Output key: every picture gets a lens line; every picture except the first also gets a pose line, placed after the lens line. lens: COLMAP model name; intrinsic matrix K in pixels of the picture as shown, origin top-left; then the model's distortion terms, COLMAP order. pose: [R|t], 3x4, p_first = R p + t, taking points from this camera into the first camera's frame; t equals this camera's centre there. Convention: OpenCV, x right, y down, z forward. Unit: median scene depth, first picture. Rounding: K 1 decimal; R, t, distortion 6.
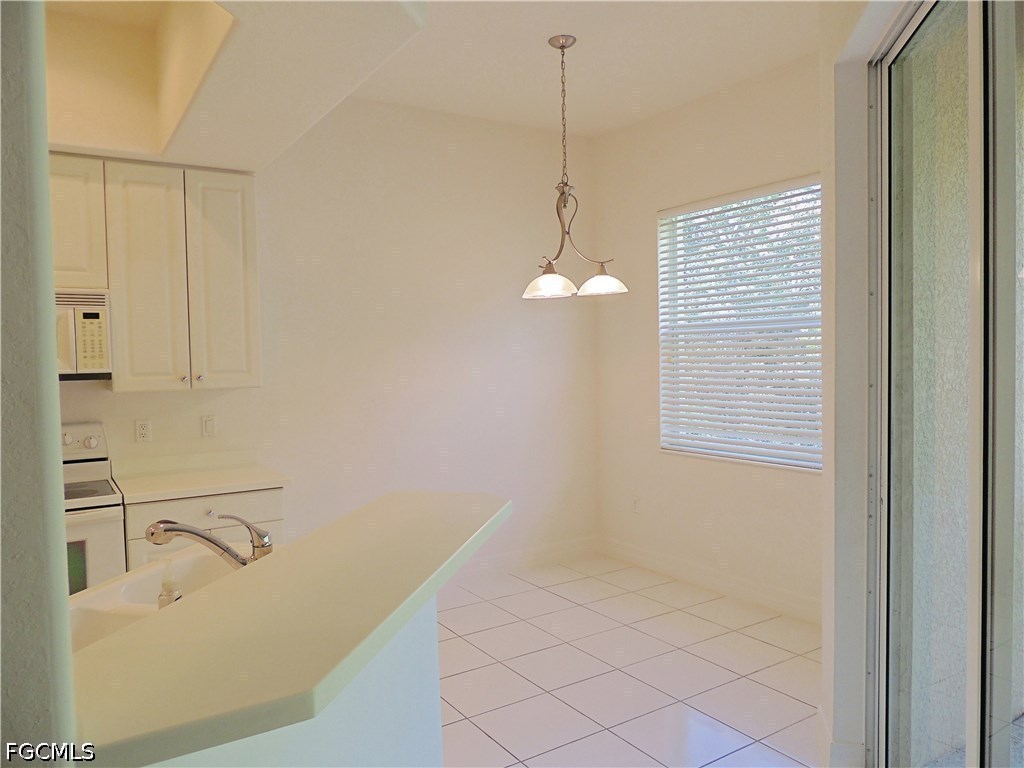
lens RADIAL K [[737.7, 0, 512.0], [0, 737.7, 384.0], [0, 0, 1]] dist [-0.008298, 0.000384]
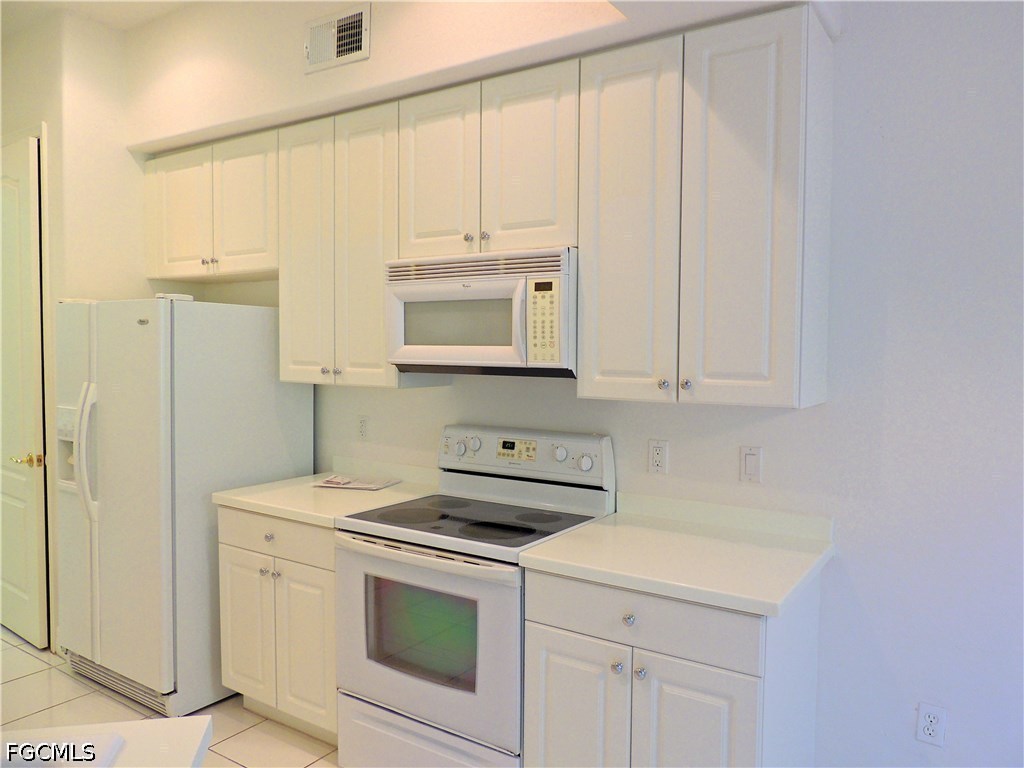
lens RADIAL K [[737.7, 0, 512.0], [0, 737.7, 384.0], [0, 0, 1]] dist [-0.008298, 0.000384]
pose [[0.406714, 0.067106, -0.911088, 0.064914], [-0.056085, 0.997251, 0.048416, -0.031916], [0.911832, 0.031407, 0.409360, 0.681340]]
